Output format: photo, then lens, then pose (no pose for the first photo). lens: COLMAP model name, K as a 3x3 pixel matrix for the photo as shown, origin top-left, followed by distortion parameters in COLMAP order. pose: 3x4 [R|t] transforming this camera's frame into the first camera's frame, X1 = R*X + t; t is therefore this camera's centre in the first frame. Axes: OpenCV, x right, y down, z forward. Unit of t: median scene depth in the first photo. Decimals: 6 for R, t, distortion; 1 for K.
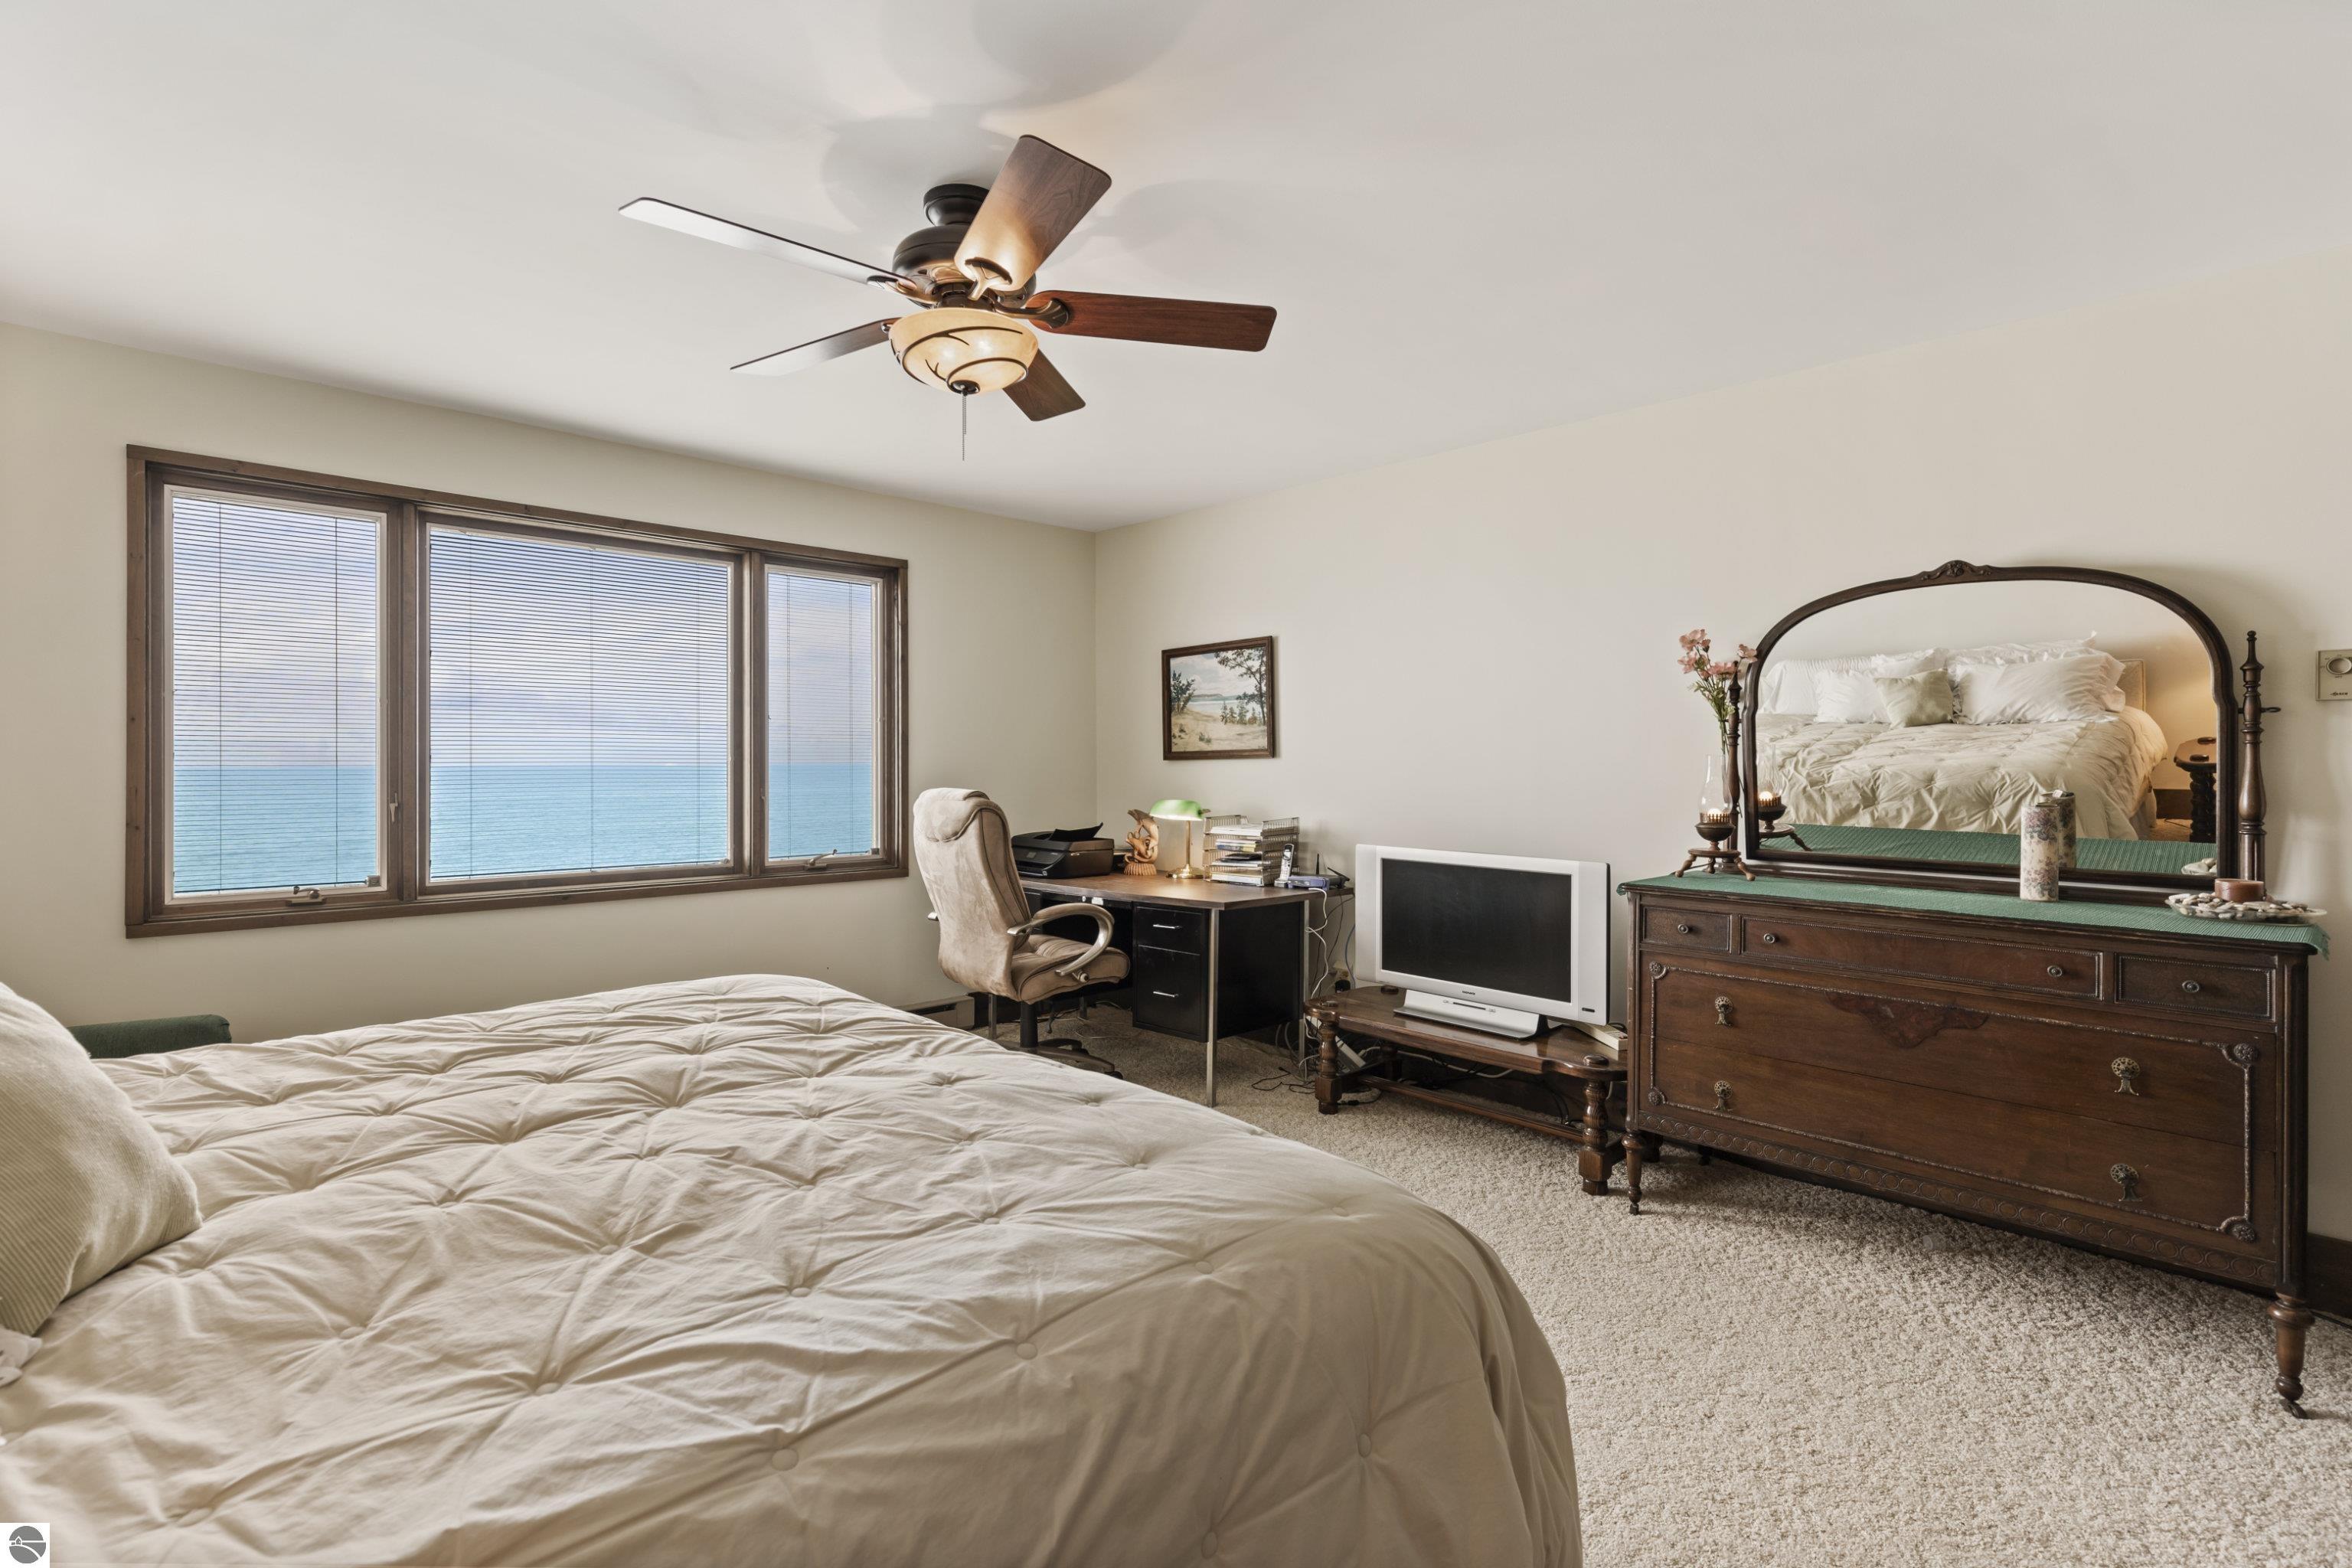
lens RADIAL K [[1107.7, 0, 1187.3], [0, 1107.7, 750.4], [0, 0, 1]] dist [0.013850, -0.001381]
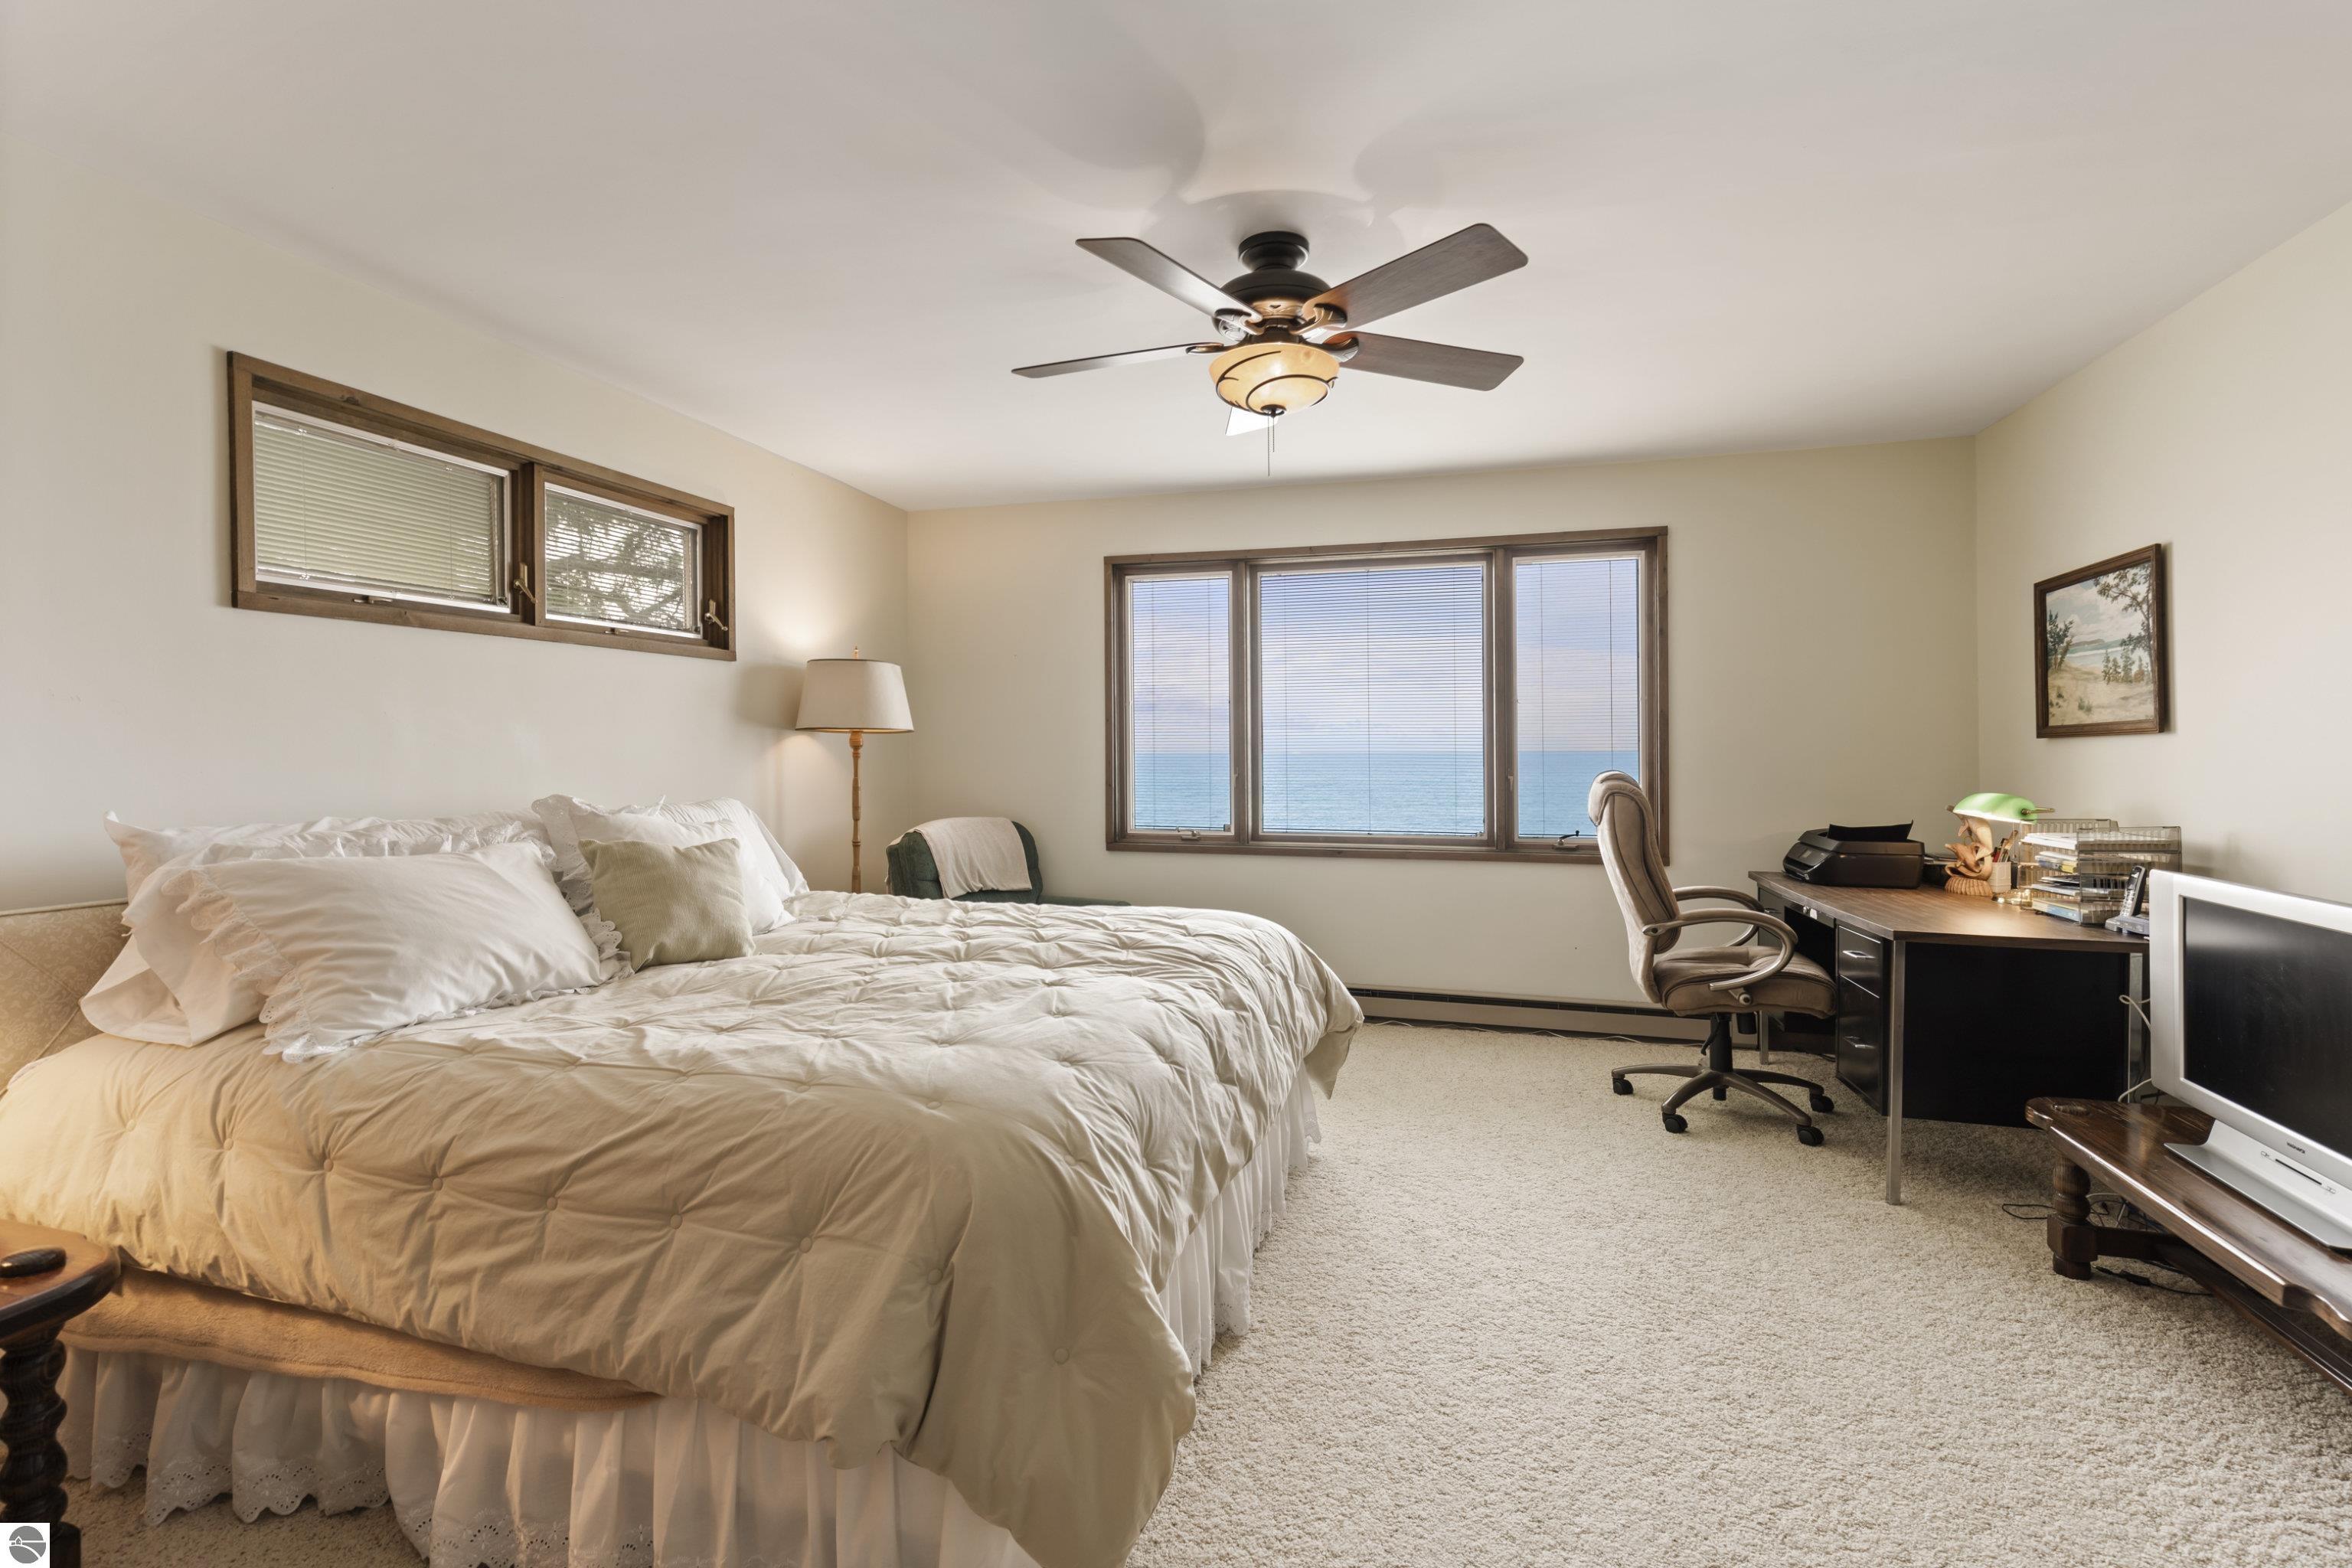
lens RADIAL K [[1107.7, 0, 1144.7], [0, 1107.7, 749.5], [0, 0, 1]] dist [0.013850, -0.001381]
pose [[0.479339, -0.001222, -0.877629, 0.360246], [0.013502, 0.999891, 0.005982, 0.004405], [0.877526, -0.014717, 0.479303, 0.168042]]
